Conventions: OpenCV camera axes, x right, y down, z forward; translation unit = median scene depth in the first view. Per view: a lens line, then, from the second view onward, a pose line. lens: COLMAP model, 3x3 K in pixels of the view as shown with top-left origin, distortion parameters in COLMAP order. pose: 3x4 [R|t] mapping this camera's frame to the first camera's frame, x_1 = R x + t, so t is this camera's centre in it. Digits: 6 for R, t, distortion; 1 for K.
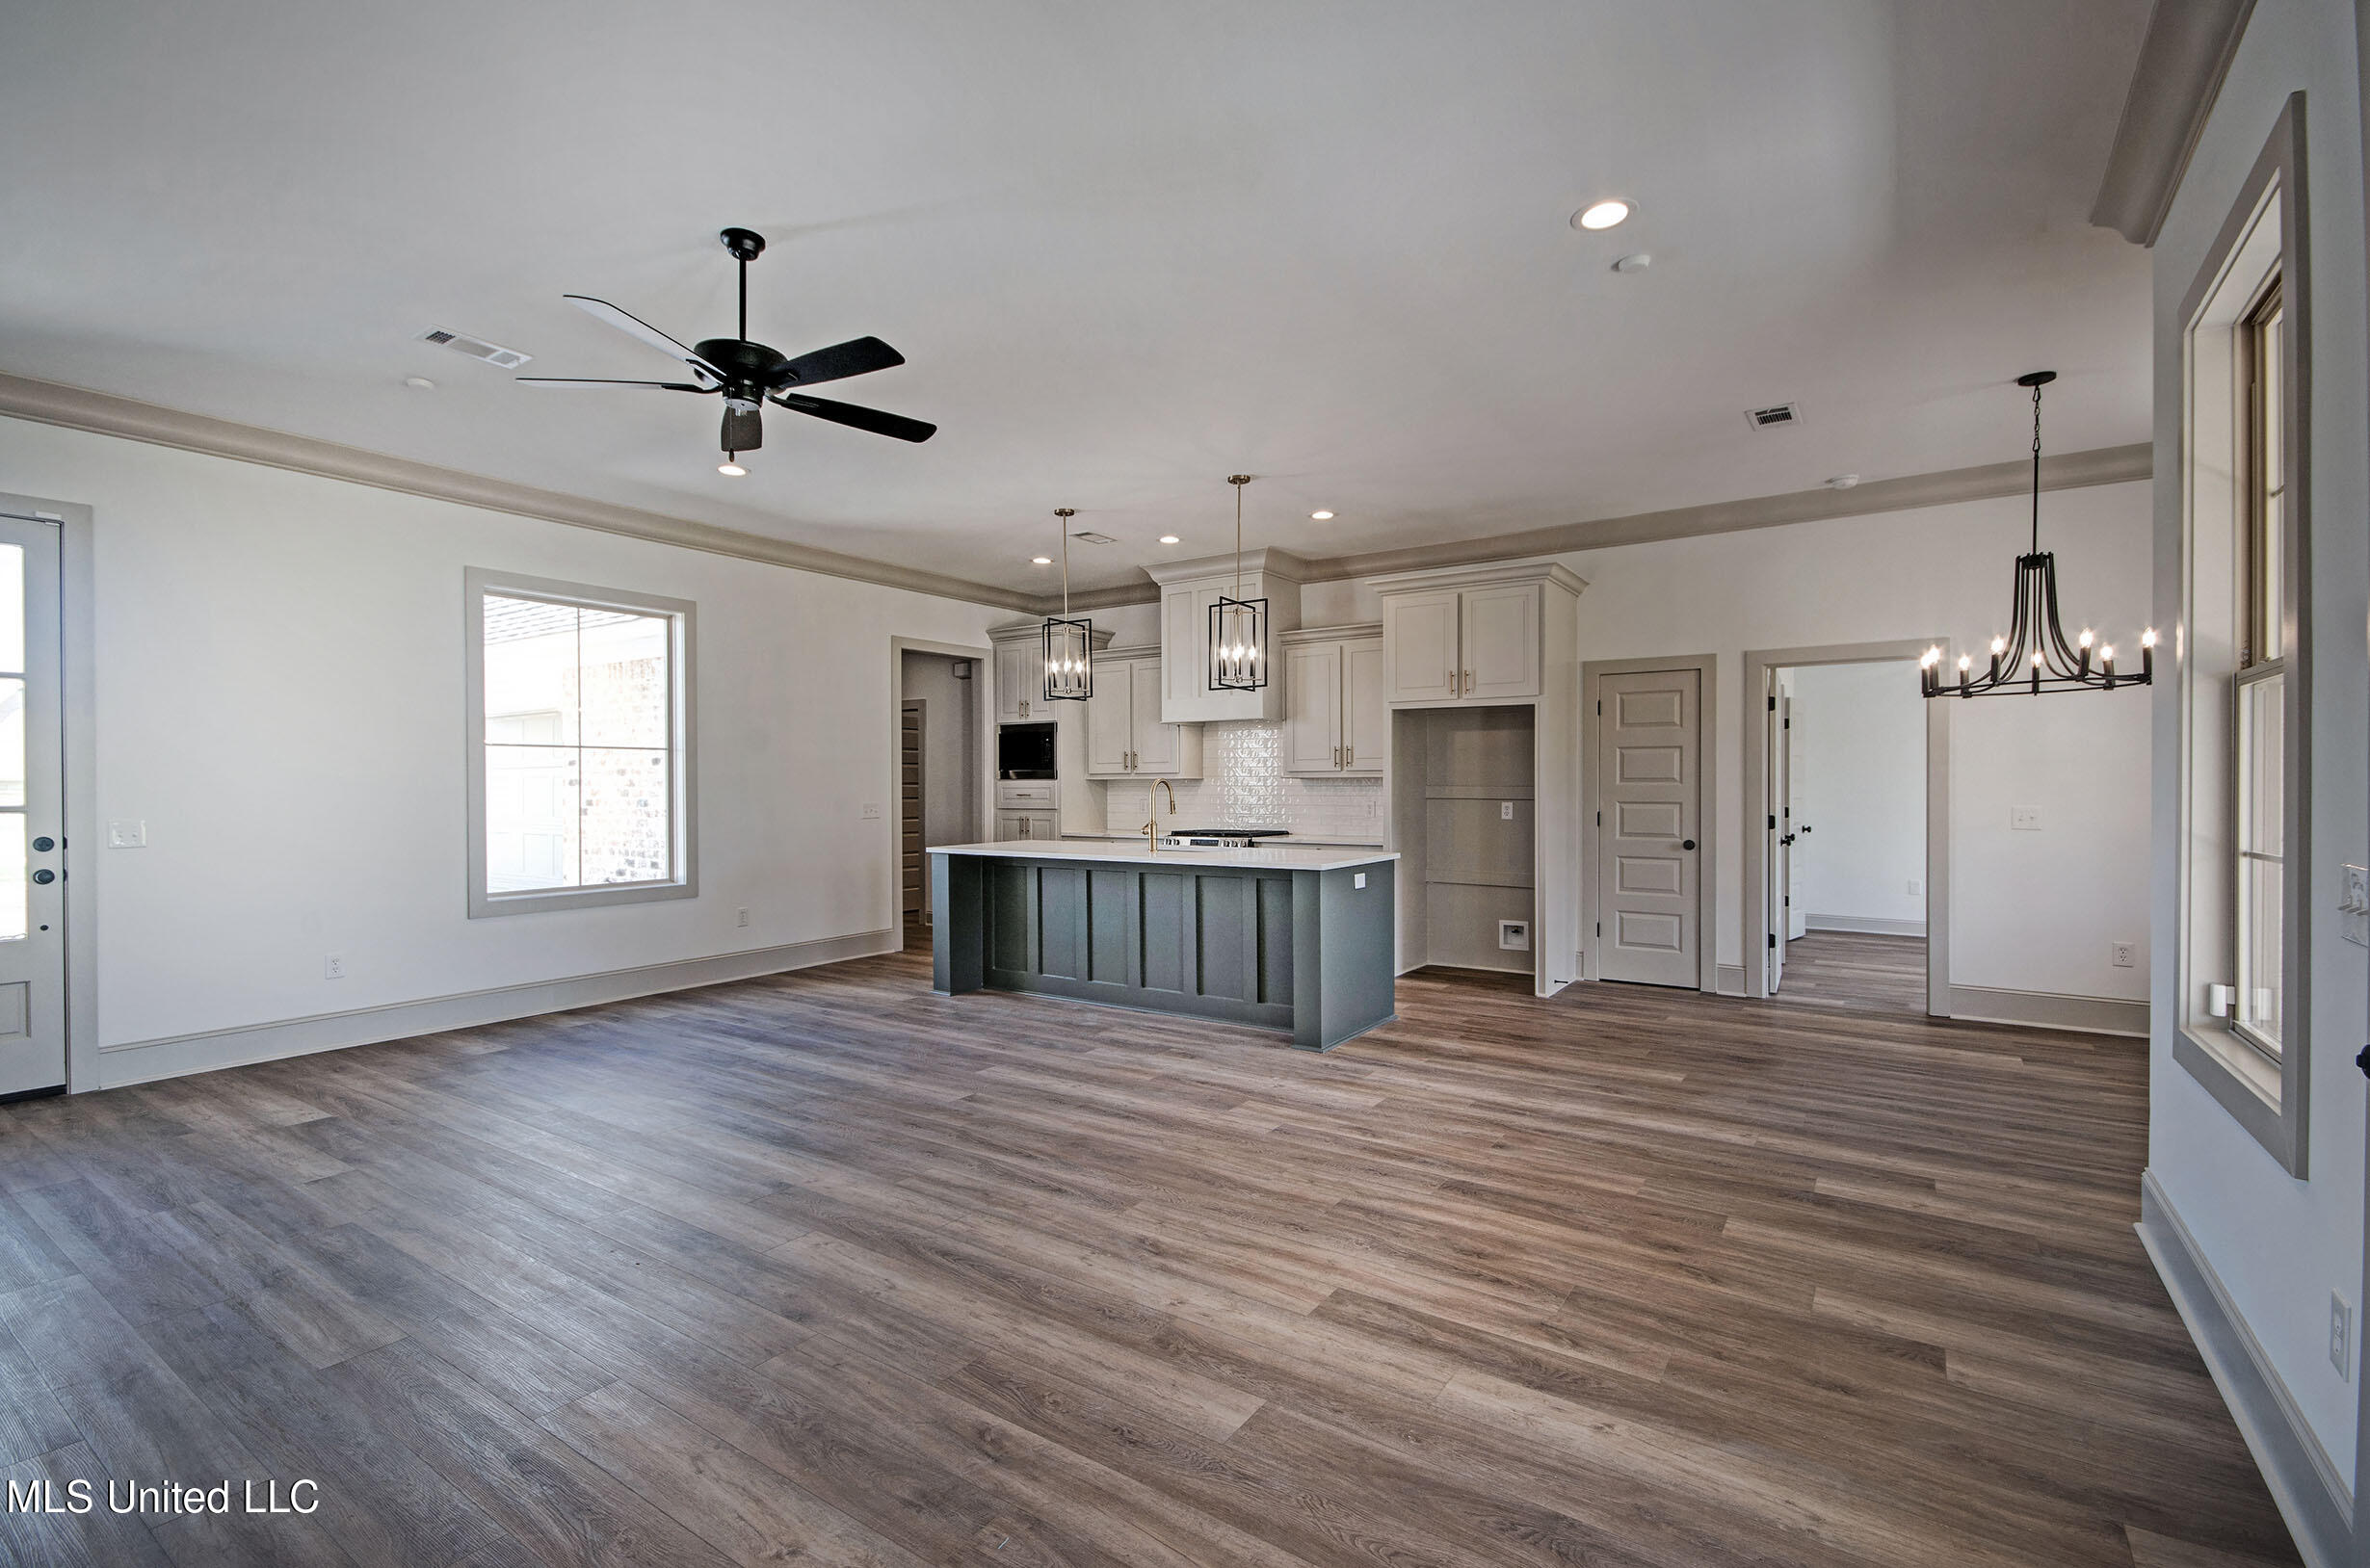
lens RADIAL K [[1058.3, 0, 1183.4], [0, 1058.3, 790.6], [0, 0, 1]] dist [0.014389, 0.000300]
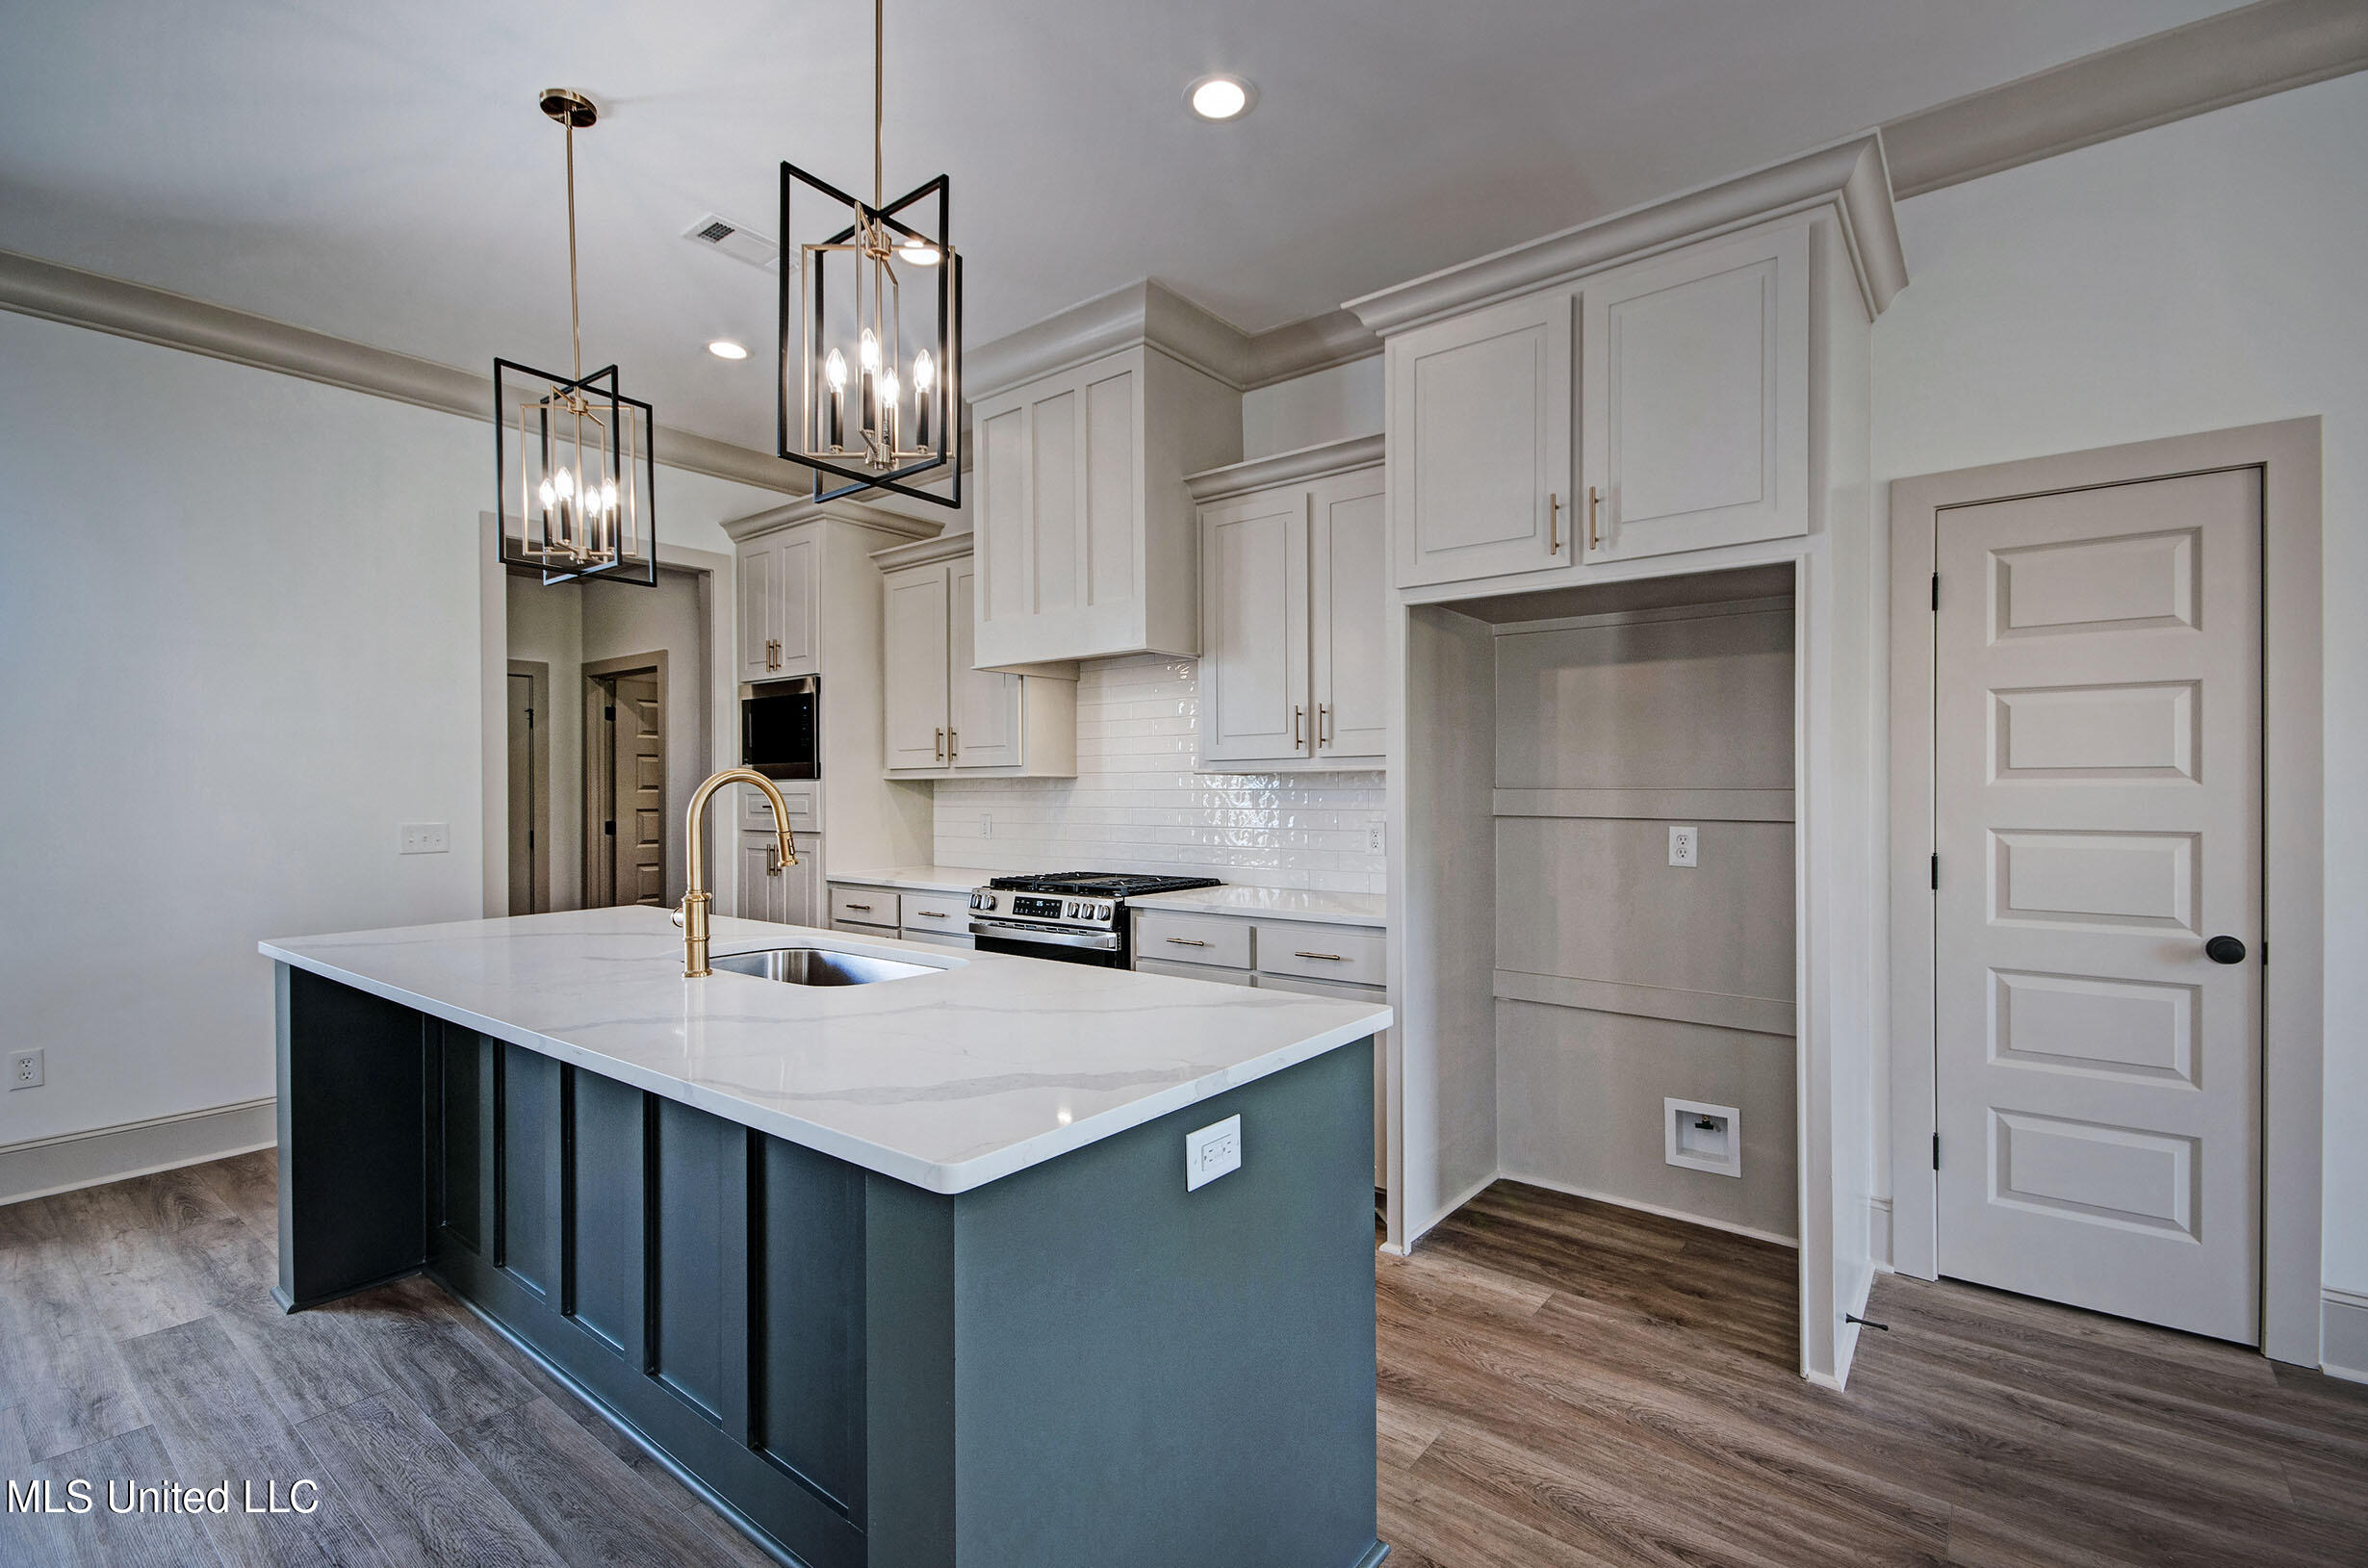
lens RADIAL K [[1057.5, 0, 1187.9], [0, 1057.5, 789.5], [0, 0, 1]] dist [0.014389, 0.000300]
pose [[0.997823, -0.002867, -0.065880, 0.124735], [0.002640, 0.999990, -0.003520, -0.002878], [0.065889, 0.003339, 0.997821, 0.522469]]
